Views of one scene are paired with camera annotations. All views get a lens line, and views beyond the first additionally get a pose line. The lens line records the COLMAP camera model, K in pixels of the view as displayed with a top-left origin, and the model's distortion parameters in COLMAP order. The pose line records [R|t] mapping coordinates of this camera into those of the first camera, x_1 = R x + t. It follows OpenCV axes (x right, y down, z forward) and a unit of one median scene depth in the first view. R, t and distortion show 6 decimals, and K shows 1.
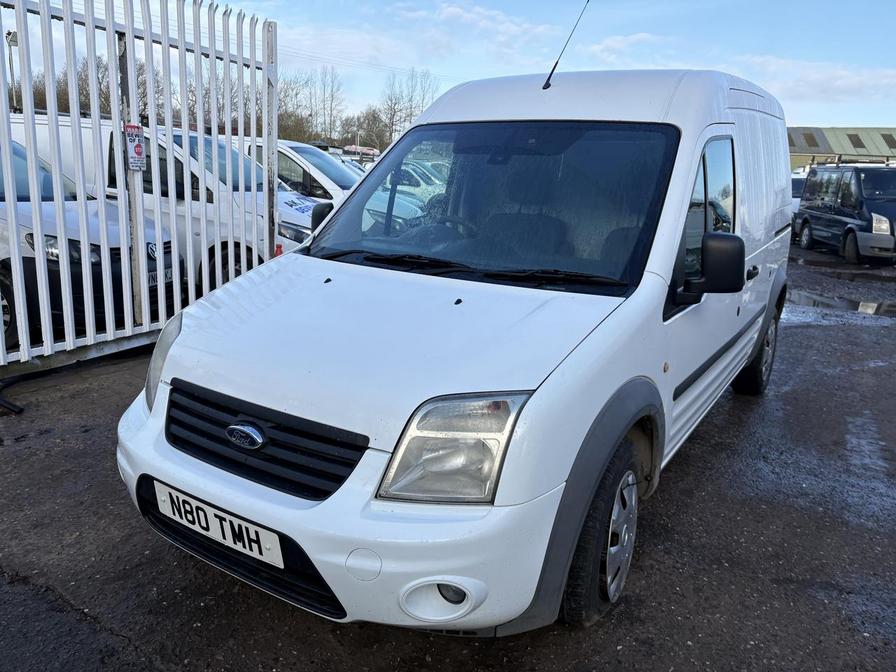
lens RADIAL K [[716.2, 0, 454.9], [0, 716.2, 337.4], [0, 0, 1]] dist [0.007201, -0.007912]
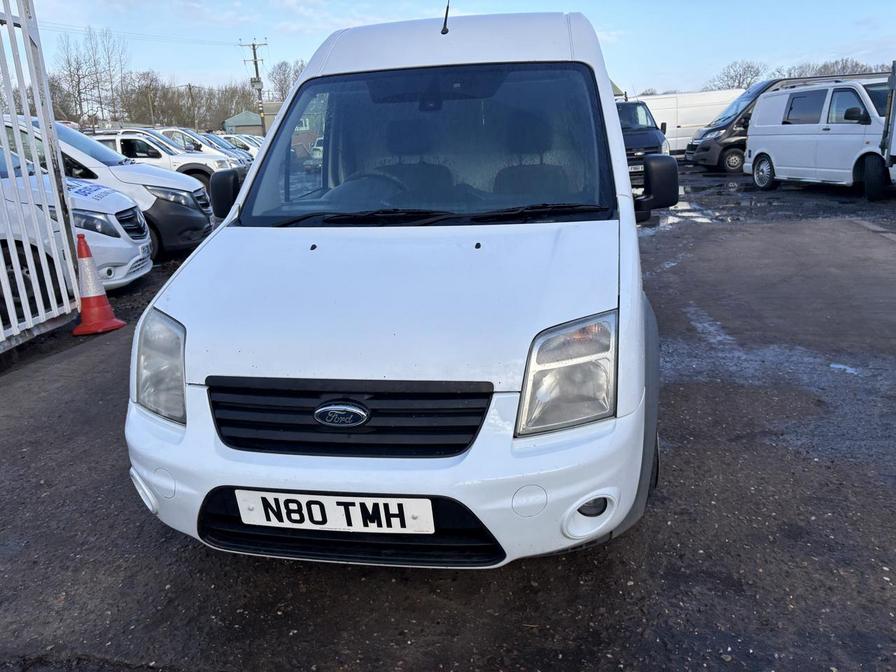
lens RADIAL K [[716.2, 0, 454.9], [0, 716.2, 337.4], [0, 0, 1]] dist [0.007201, -0.007912]
pose [[0.906136, -0.189272, 0.378276, -0.485175], [0.169084, 0.981822, 0.086229, -0.016628], [-0.387721, -0.014175, 0.921668, 0.085081]]
